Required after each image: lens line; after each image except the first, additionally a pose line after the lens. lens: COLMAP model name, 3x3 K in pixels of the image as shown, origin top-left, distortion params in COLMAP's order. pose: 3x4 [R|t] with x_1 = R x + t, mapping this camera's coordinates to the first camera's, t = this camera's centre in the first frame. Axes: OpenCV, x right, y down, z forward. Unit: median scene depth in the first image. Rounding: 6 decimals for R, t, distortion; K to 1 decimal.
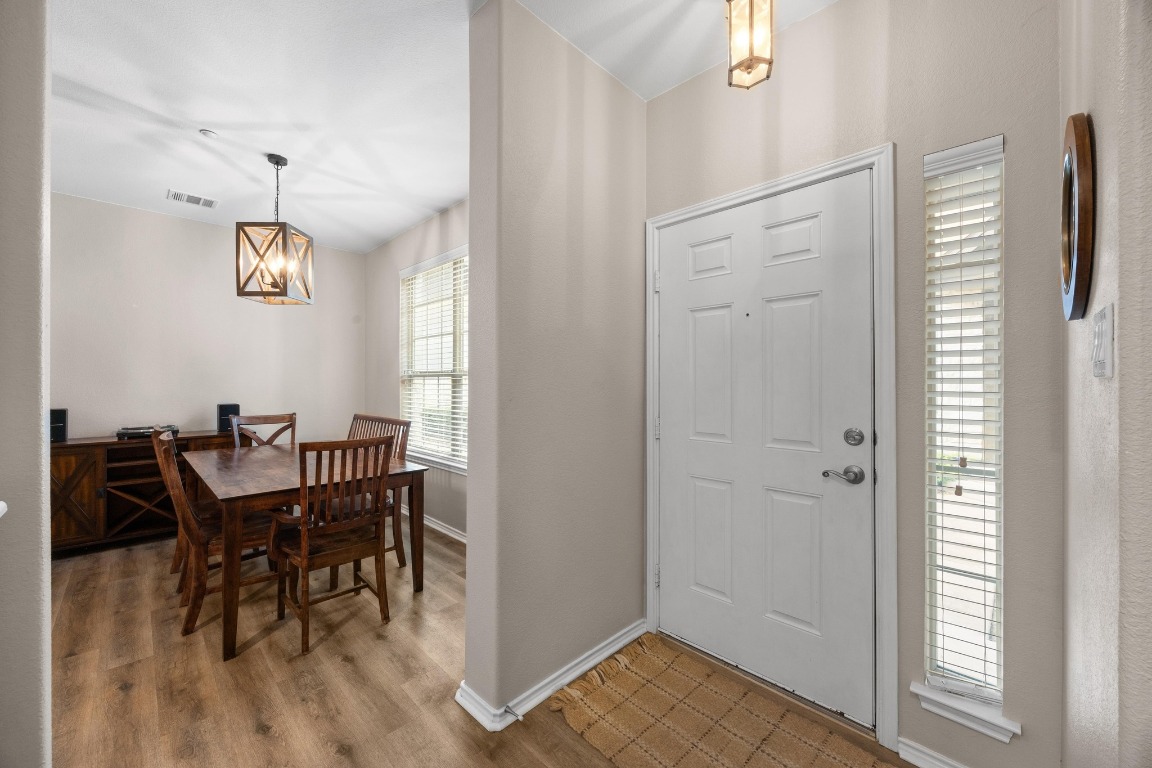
lens RADIAL K [[434.1, 0, 571.5], [0, 434.1, 378.0], [0, 0, 1]] dist [-0.000420, -0.000325]
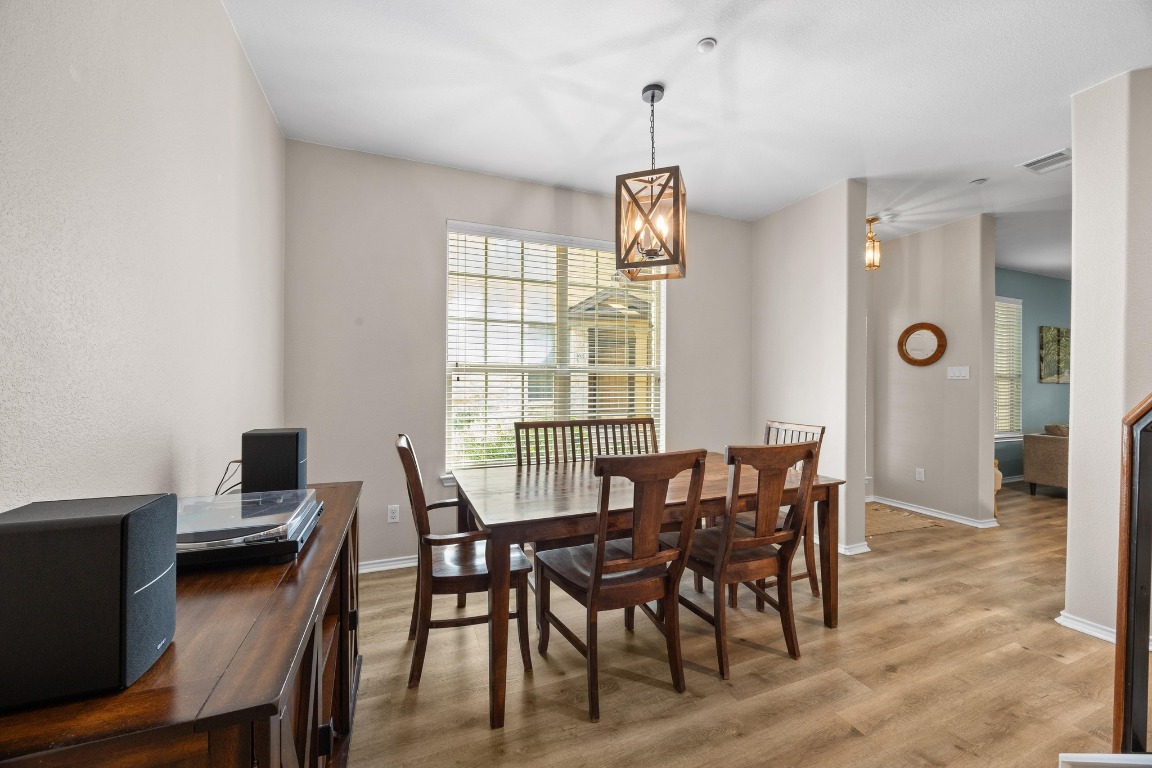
lens RADIAL K [[434.1, 0, 569.5], [0, 434.1, 384.4], [0, 0, 1]] dist [-0.000420, -0.000325]
pose [[0.410040, -0.011453, 0.911996, -1.884900], [0.000425, 0.999923, 0.012366, 0.013174], [-0.912067, -0.004683, 0.410013, 1.055367]]
